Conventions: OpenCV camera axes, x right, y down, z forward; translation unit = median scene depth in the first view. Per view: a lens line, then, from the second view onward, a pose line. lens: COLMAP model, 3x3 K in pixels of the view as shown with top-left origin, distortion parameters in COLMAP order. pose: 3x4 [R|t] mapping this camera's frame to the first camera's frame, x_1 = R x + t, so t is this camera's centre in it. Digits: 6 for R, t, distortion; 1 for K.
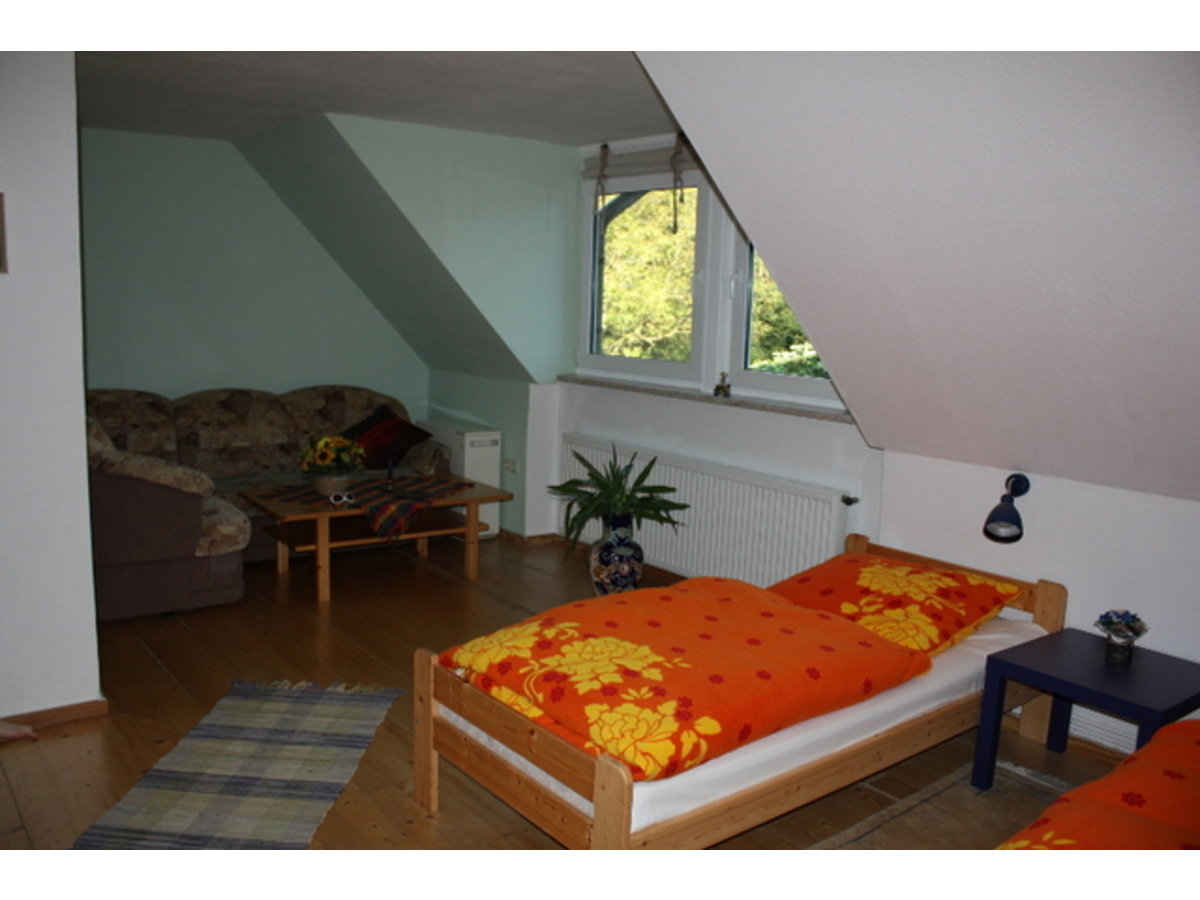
lens RADIAL K [[980.7, 0, 600.0], [0, 980.7, 450.0], [0, 0, 1]] dist [0.000660, -0.000124]
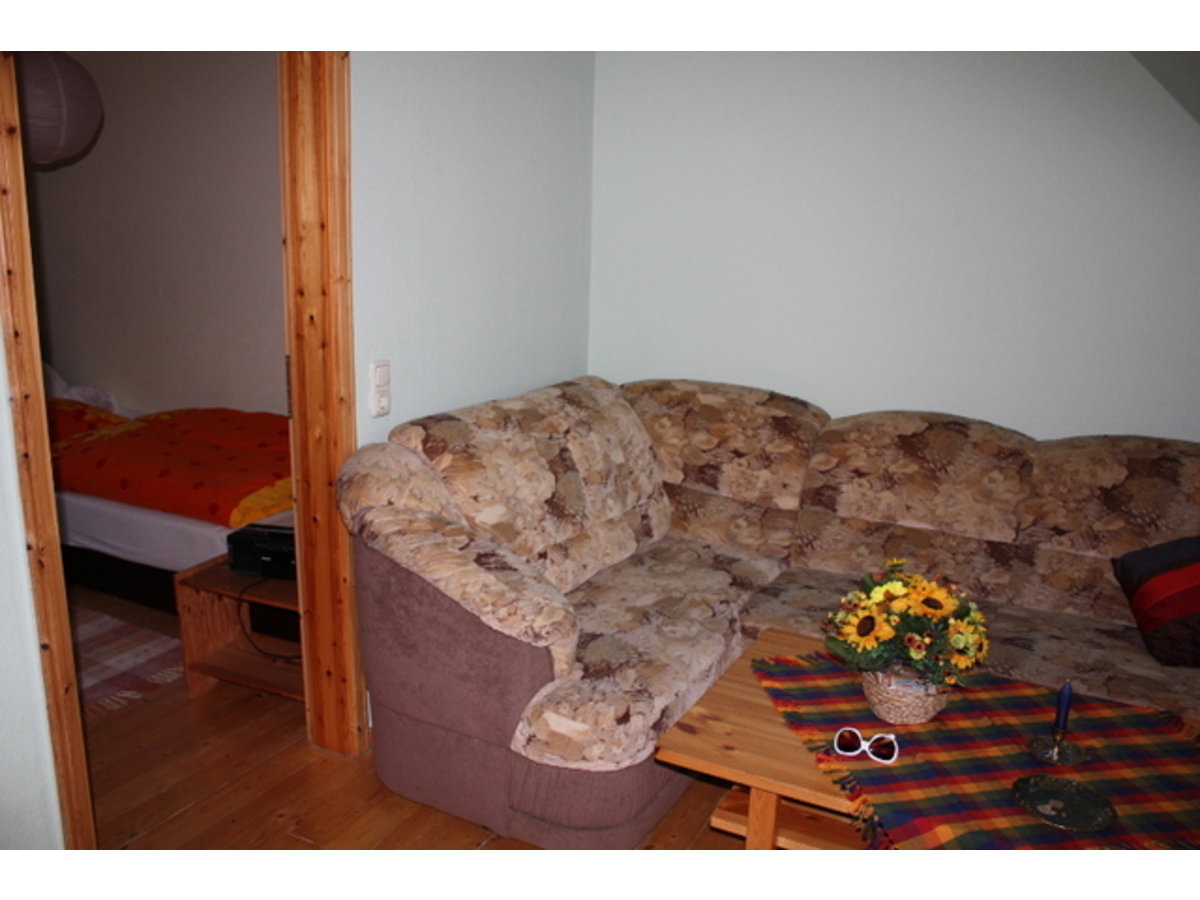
lens RADIAL K [[1062.9, 0, 600.0], [0, 1062.9, 450.0], [0, 0, 1]] dist [-0.135526, 0.001268]
pose [[0.426927, 0.201809, -0.881480, 0.038993], [-0.157821, 0.976448, 0.147113, -0.098398], [0.890408, 0.076310, 0.448721, 0.602195]]
